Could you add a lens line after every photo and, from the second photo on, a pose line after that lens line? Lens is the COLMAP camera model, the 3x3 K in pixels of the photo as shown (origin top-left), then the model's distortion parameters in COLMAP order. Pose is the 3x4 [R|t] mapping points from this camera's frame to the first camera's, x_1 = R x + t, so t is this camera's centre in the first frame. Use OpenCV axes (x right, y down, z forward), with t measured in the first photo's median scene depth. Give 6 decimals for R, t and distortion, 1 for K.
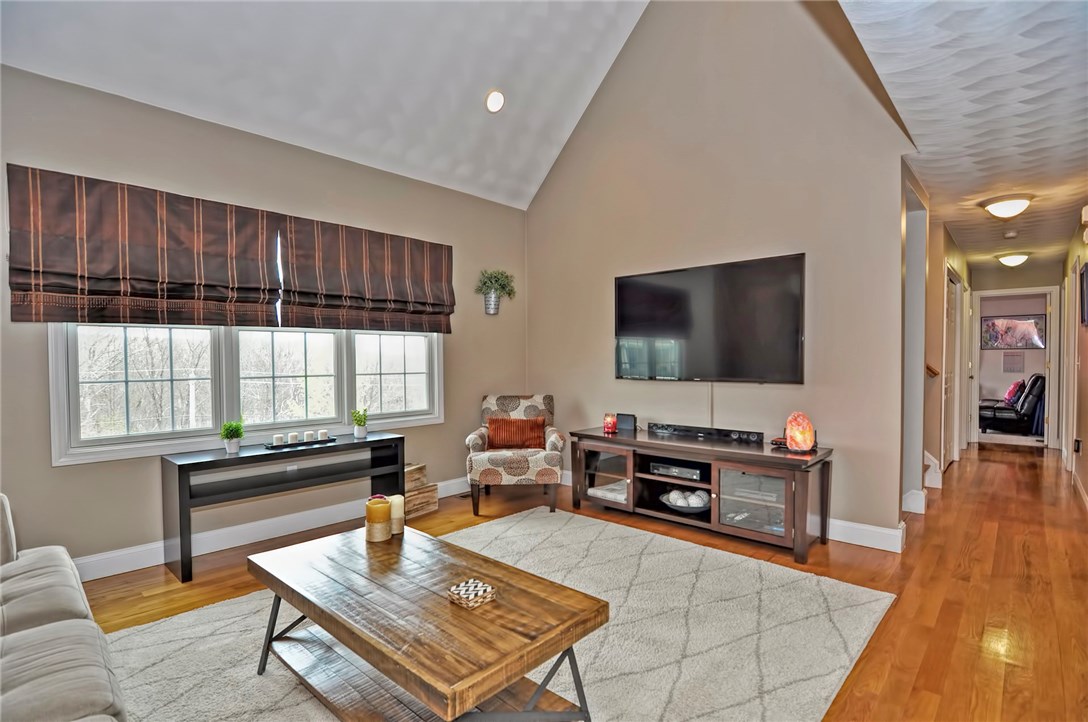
lens RADIAL K [[527.7, 0, 530.5], [0, 527.7, 375.4], [0, 0, 1]] dist [-0.018485, -0.000777]
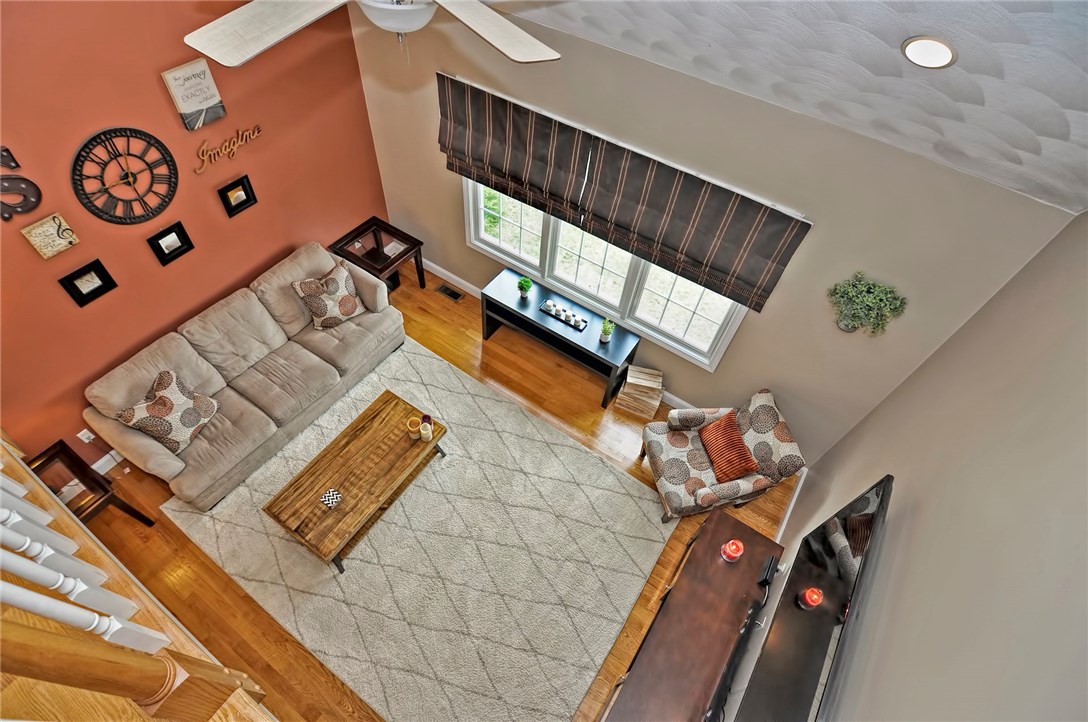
lens RADIAL K [[509.8, 0, 527.5], [0, 509.8, 374.0], [0, 0, 1]] dist [0.004455, -0.024828]
pose [[0.162602, 0.805524, -0.569818, 0.374259], [-0.077570, 0.586152, 0.806479, -0.771271], [0.983638, -0.086935, 0.157794, 0.676942]]
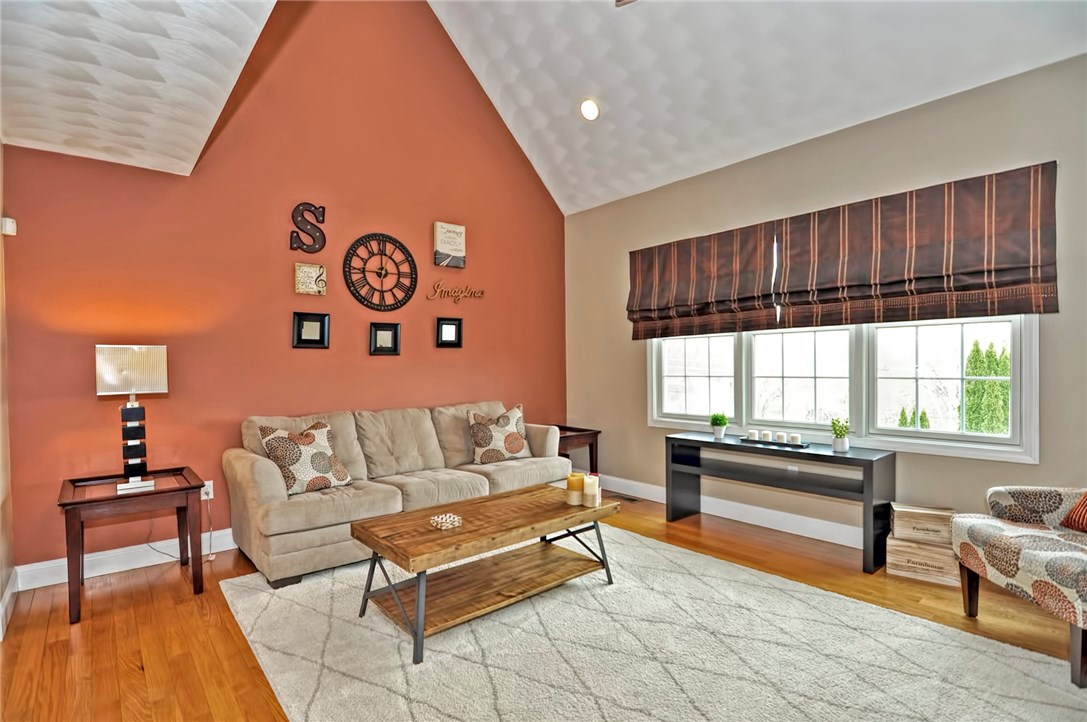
lens RADIAL K [[527.2, 0, 530.0], [0, 527.2, 375.3], [0, 0, 1]] dist [-0.018485, -0.000777]
pose [[-0.119480, 0.031091, -0.992350, 0.604321], [-0.011834, 0.999394, 0.032737, -0.028282], [0.992766, 0.015655, -0.119040, 0.626976]]
